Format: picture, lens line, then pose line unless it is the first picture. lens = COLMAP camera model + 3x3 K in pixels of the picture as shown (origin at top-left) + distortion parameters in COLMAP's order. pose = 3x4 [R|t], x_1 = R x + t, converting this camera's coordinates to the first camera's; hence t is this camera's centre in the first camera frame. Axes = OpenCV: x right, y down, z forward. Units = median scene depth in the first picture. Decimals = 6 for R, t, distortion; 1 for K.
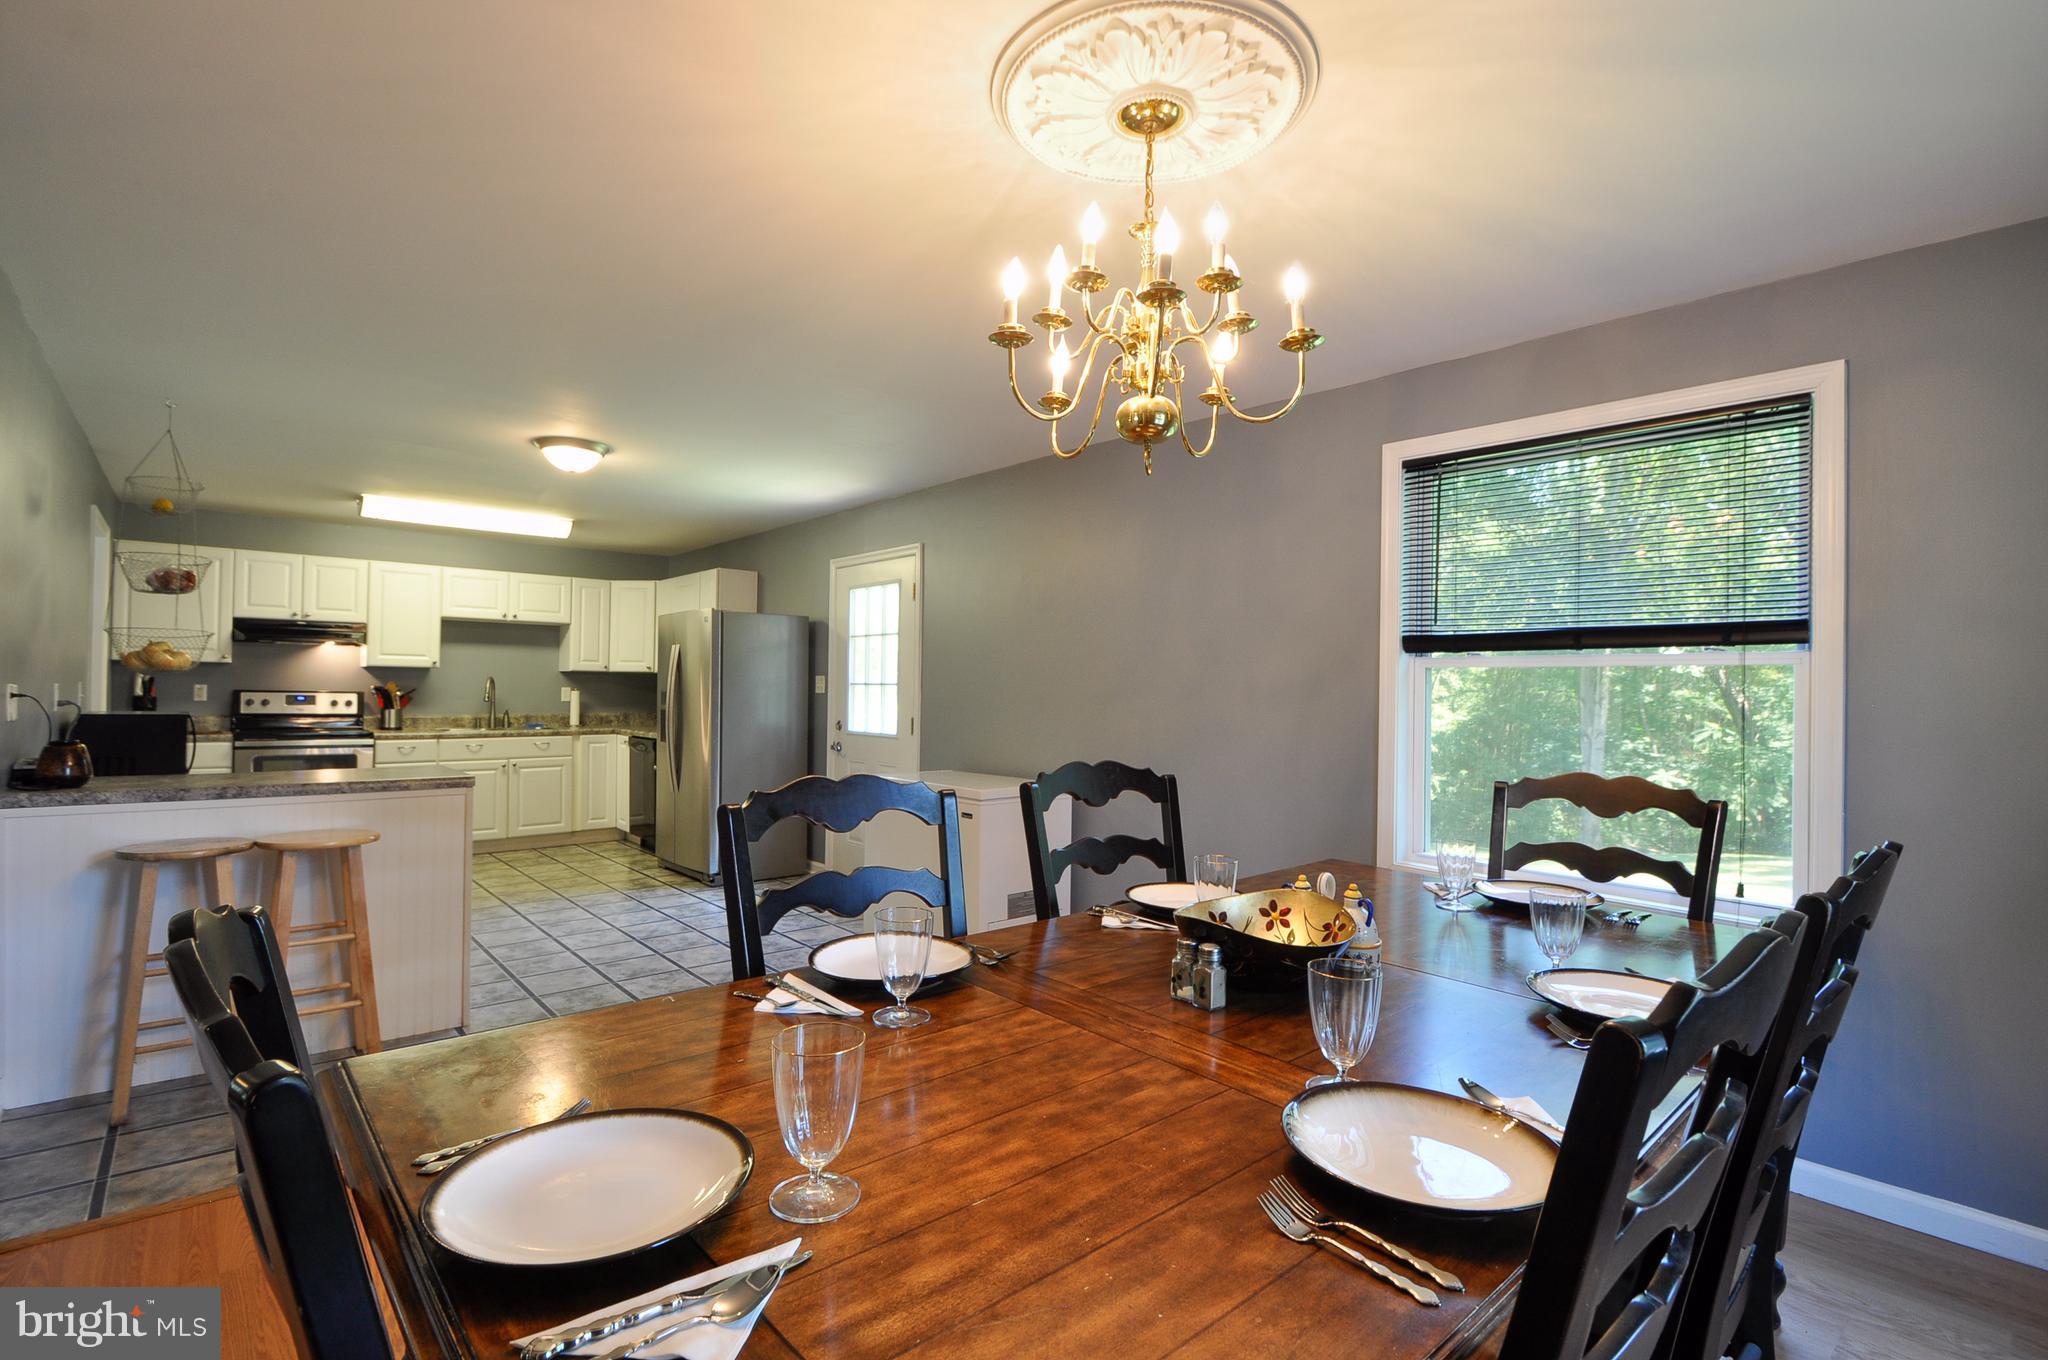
lens RADIAL K [[923.6, 0, 1017.3], [0, 923.6, 681.7], [0, 0, 1]] dist [-0.010641, -0.000993]
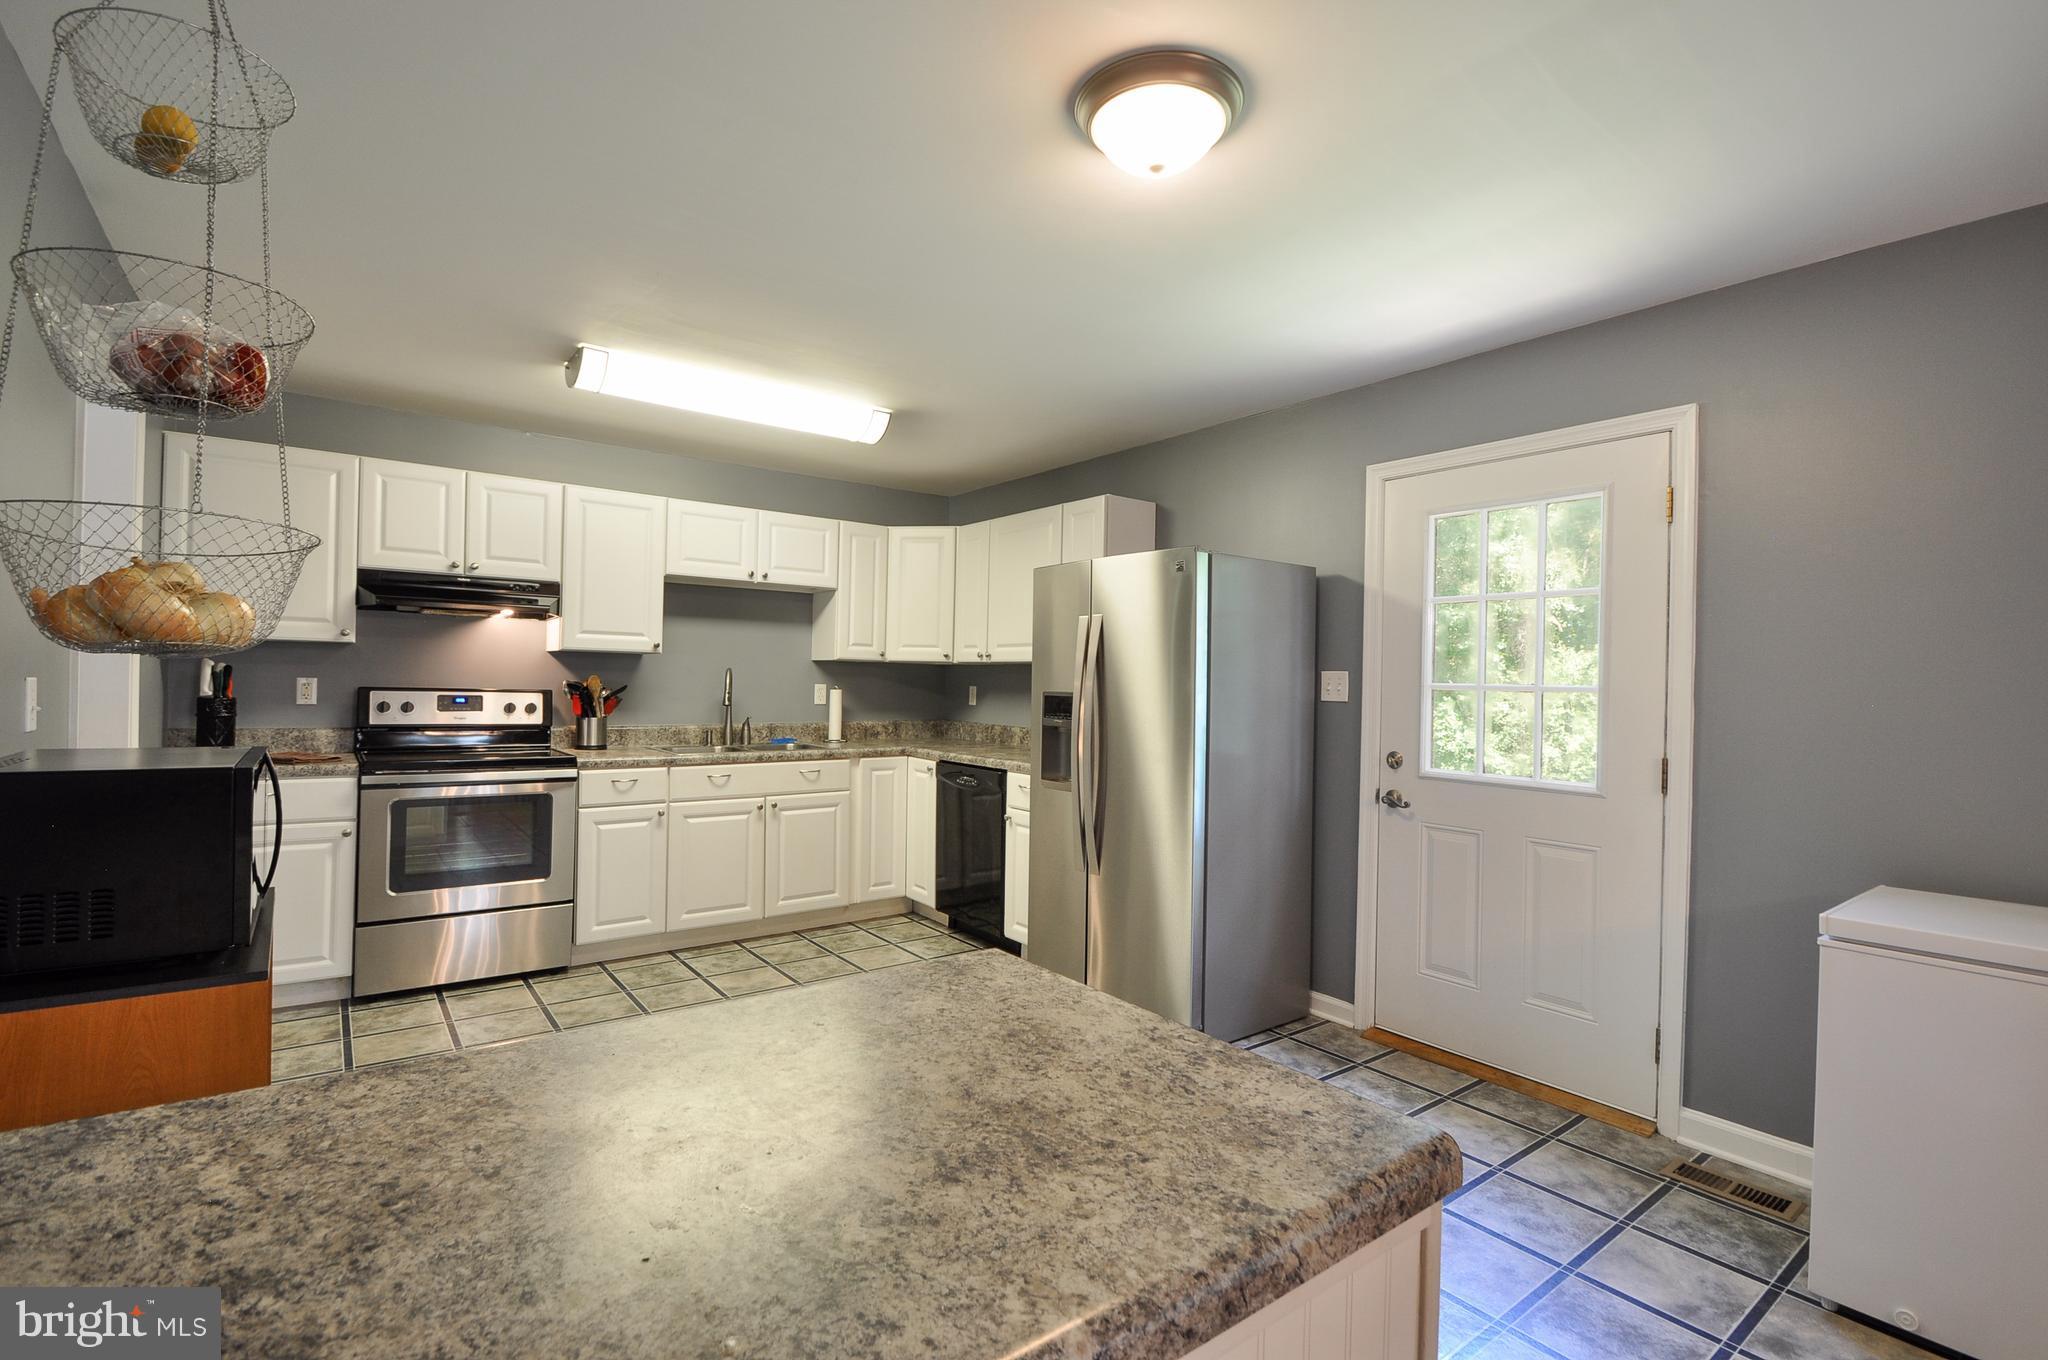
lens RADIAL K [[907.1, 0, 1015.6], [0, 907.1, 681.1], [0, 0, 1]] dist [-0.001698, -0.000283]
pose [[0.997222, 0.008409, -0.074014, -0.346777], [-0.007740, 0.999927, 0.009319, -0.003836], [0.074087, -0.008720, 0.997214, 0.398320]]
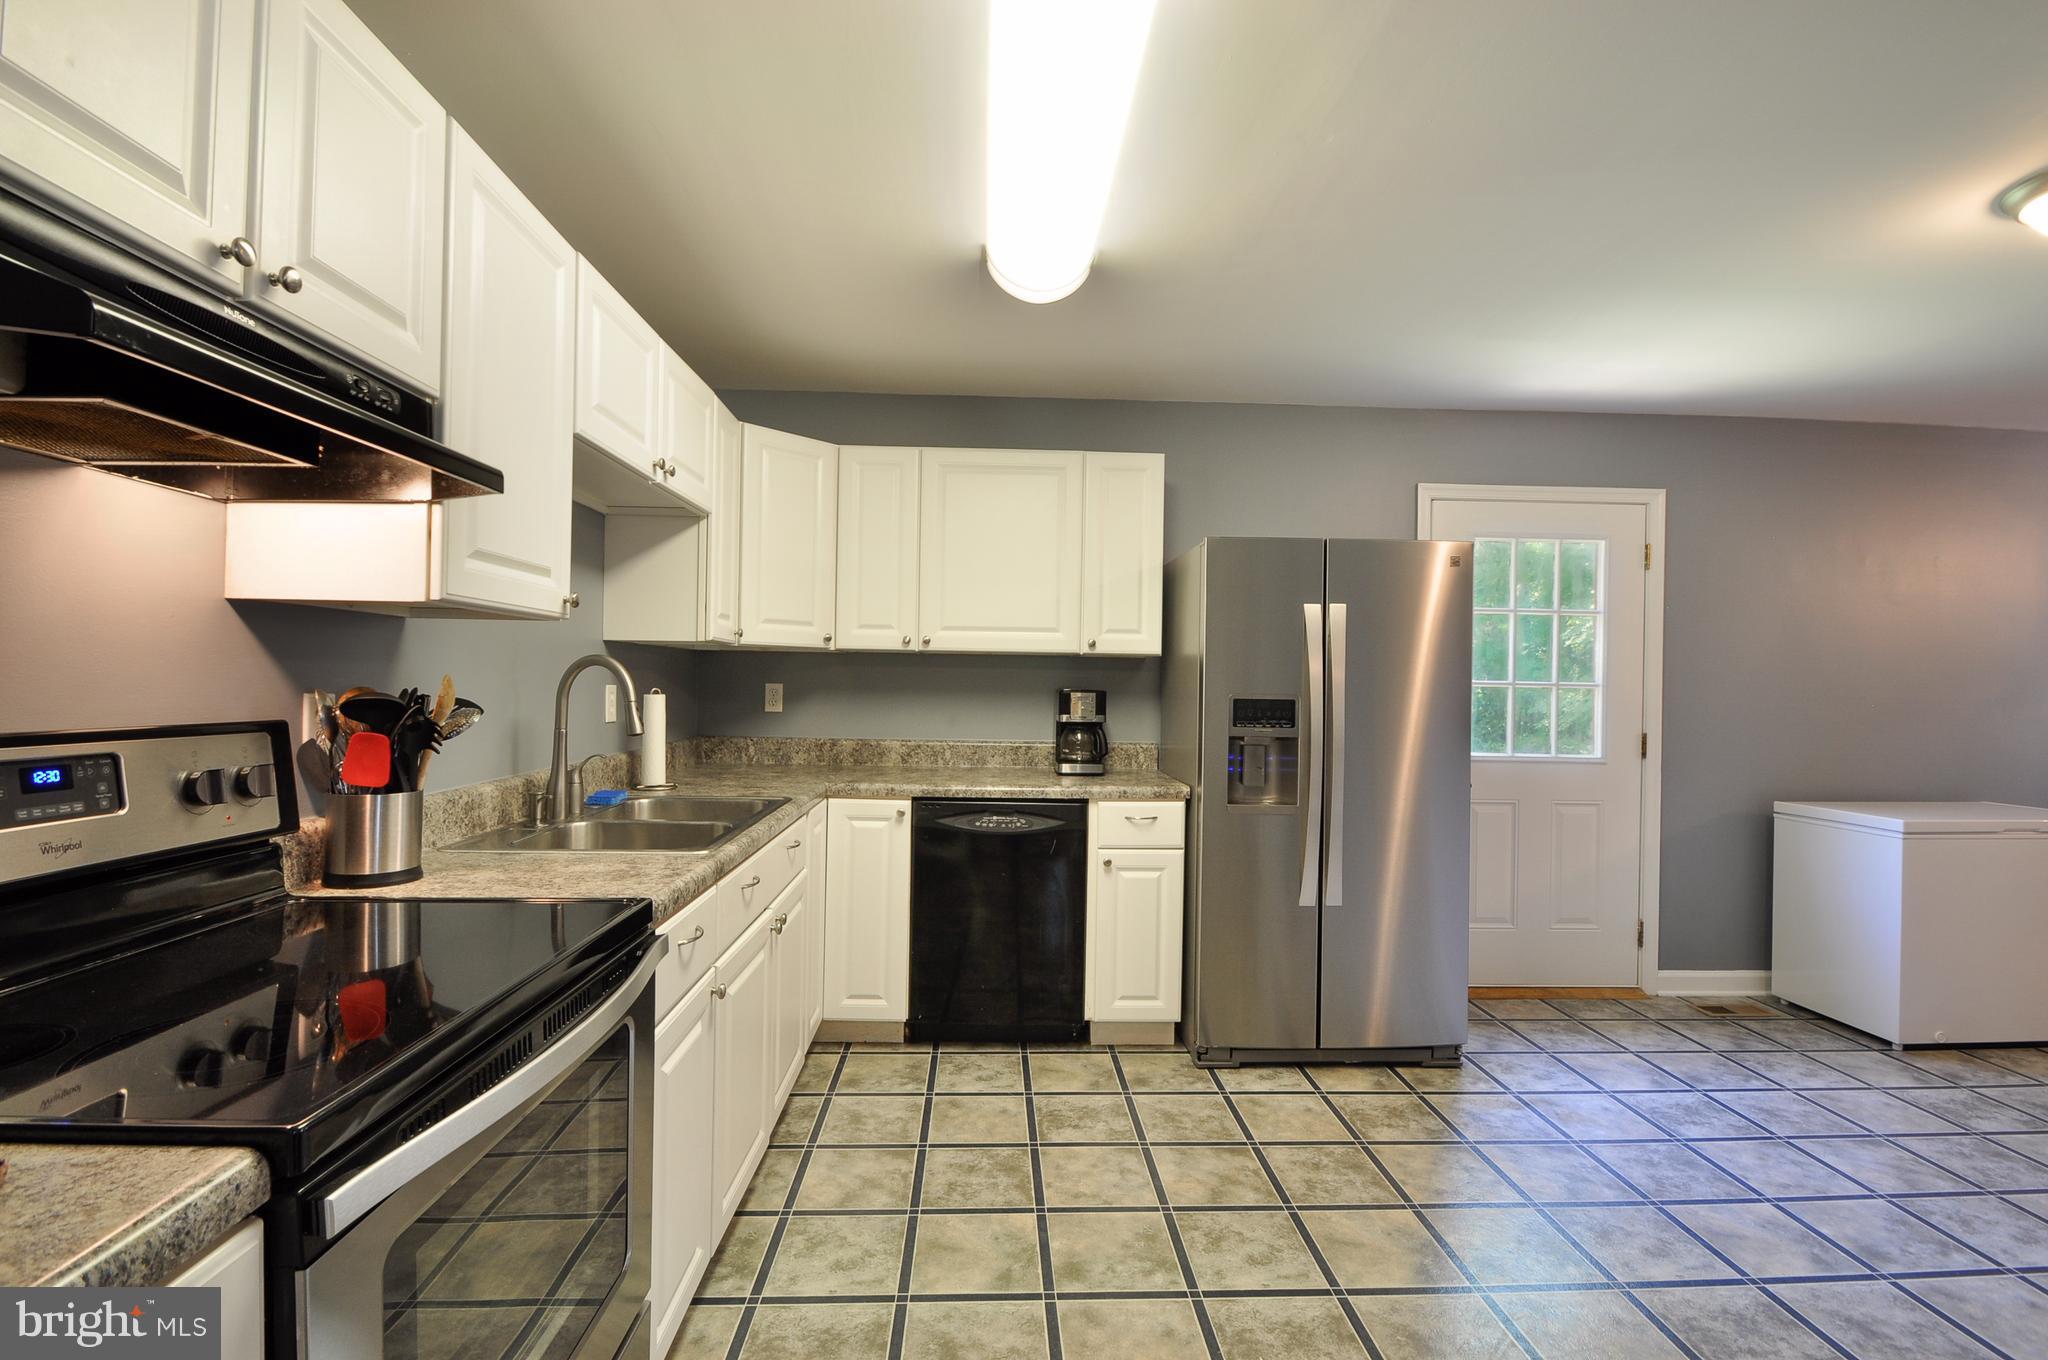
lens RADIAL K [[907.1, 0, 1028.3], [0, 907.1, 680.0], [0, 0, 1]] dist [-0.001698, -0.000283]
pose [[0.635777, -0.001246, 0.771872, -0.777558], [-0.016366, 0.999752, 0.015094, -0.004308], [-0.771699, -0.022229, 0.635599, 0.751378]]
